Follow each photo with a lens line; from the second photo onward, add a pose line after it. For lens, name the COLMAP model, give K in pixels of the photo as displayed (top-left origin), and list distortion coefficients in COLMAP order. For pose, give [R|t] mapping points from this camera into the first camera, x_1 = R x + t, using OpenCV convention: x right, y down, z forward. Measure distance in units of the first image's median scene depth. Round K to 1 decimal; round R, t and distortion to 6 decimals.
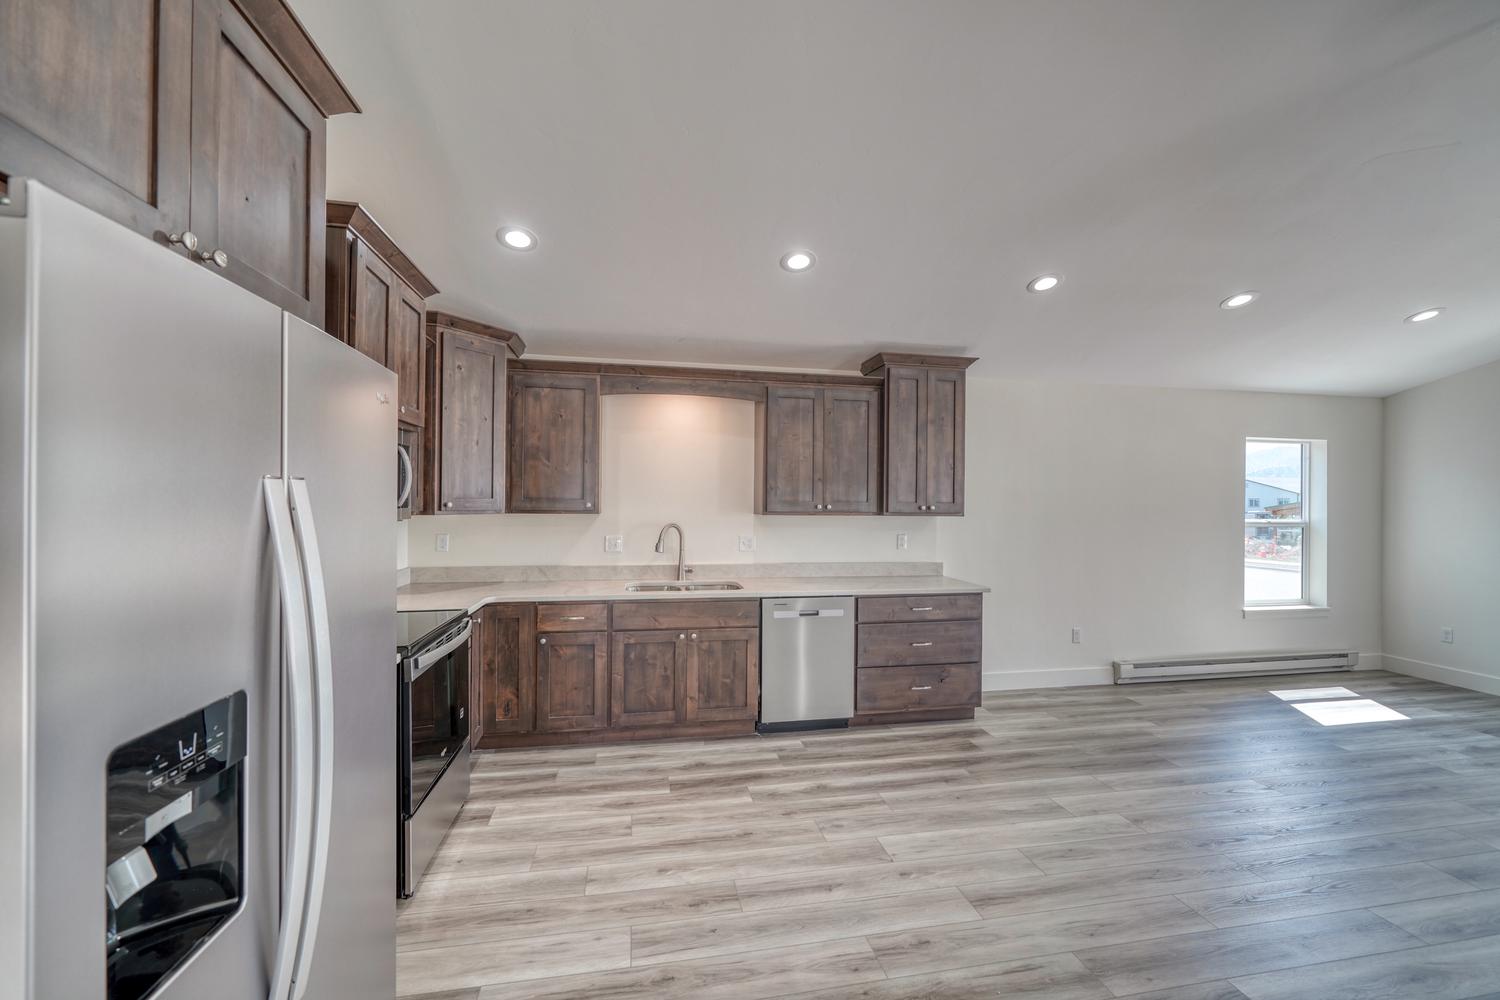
lens RADIAL K [[586.6, 0, 748.8], [0, 586.6, 504.0], [0, 0, 1]] dist [-0.000796, -0.000161]
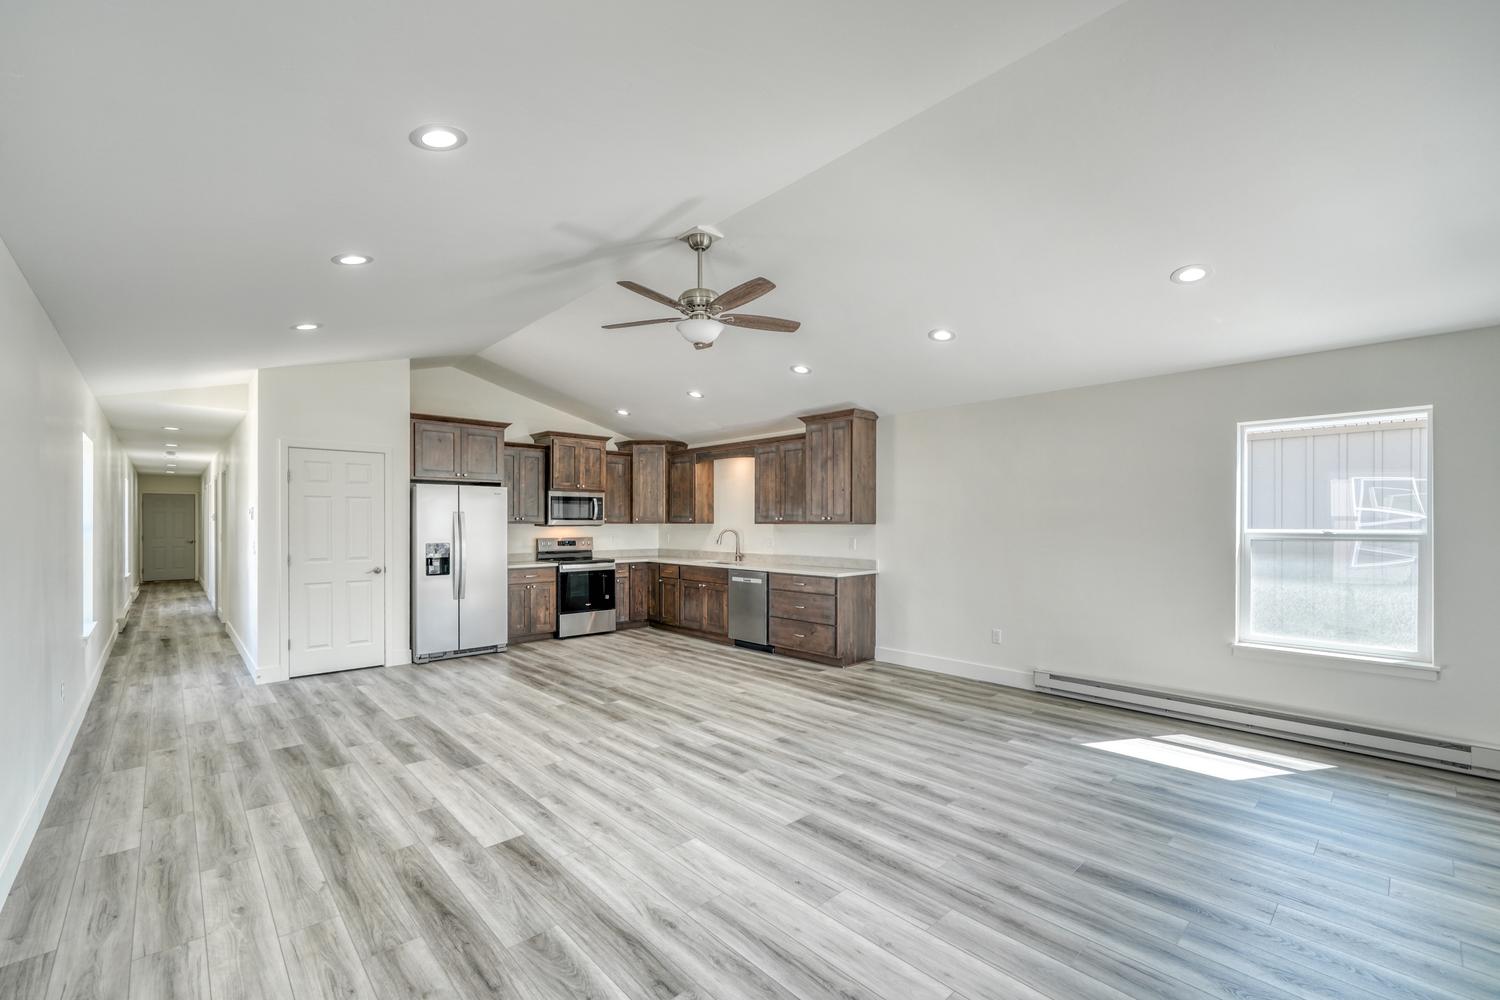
lens RADIAL K [[644.6, 0, 746.0], [0, 644.6, 533.9], [0, 0, 1]] dist [-0.002609, -0.000030]
pose [[0.532291, 0.007785, -0.846526, 1.575442], [0.003221, 0.999932, 0.011222, 0.026305], [0.846555, -0.008700, 0.532230, -0.016122]]
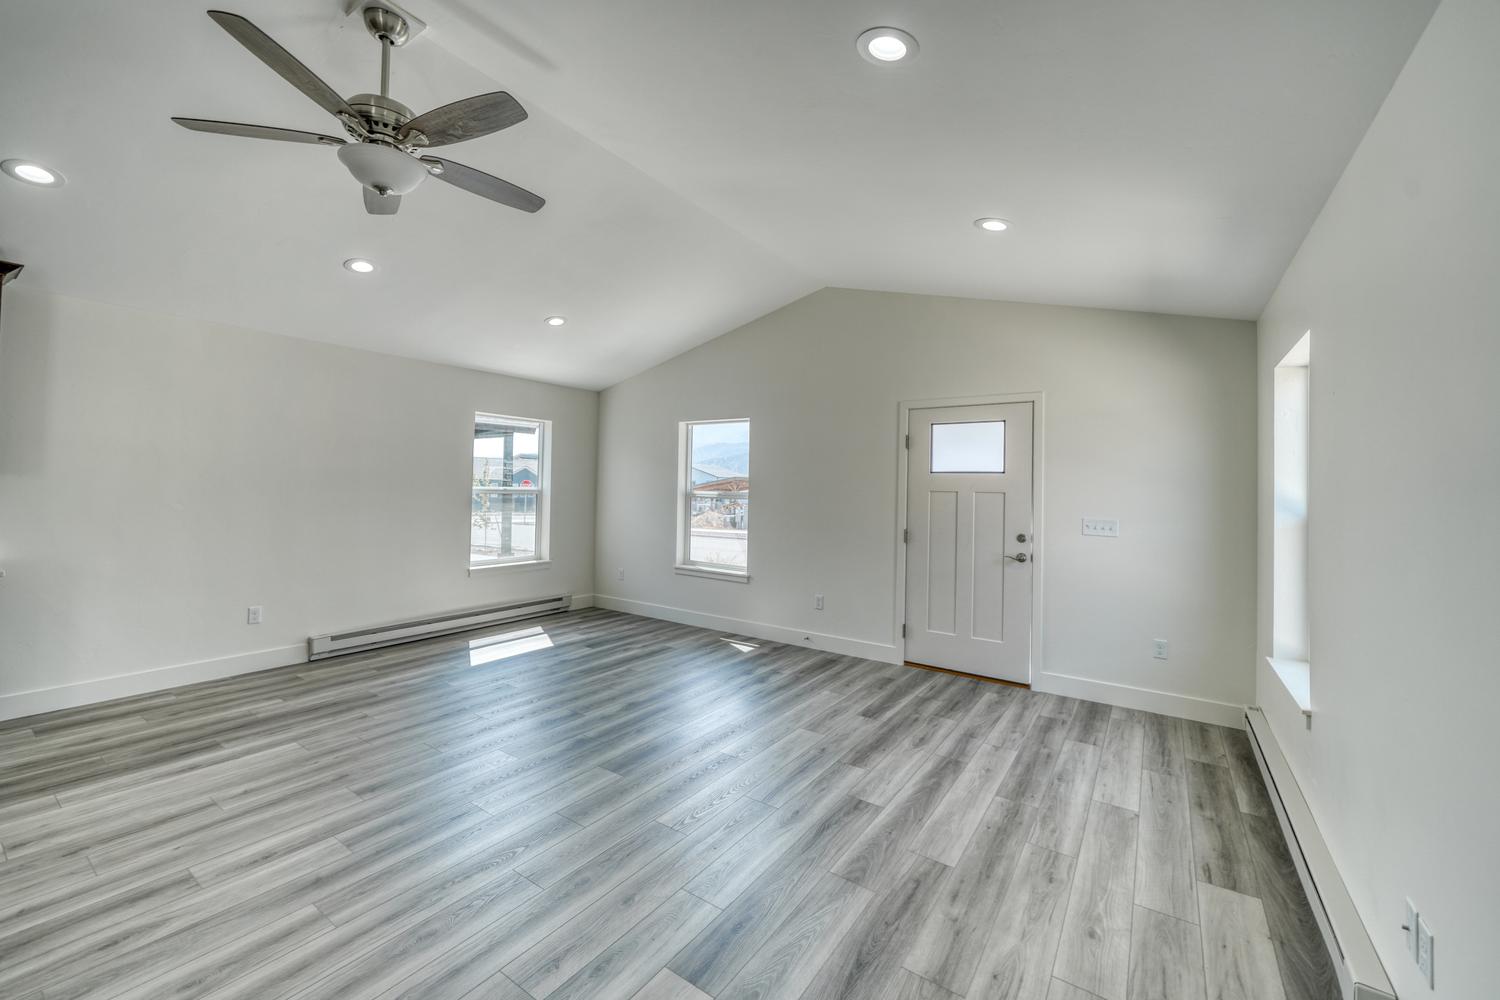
lens RADIAL K [[598.1, 0, 741.4], [0, 598.1, 471.4], [0, 0, 1]] dist [-0.002253, -0.000270]
pose [[0.706043, 0.024965, 0.707729, 0.524590], [-0.013223, 0.999669, -0.022071, 0.019861], [-0.708045, 0.006225, 0.706140, -0.197574]]
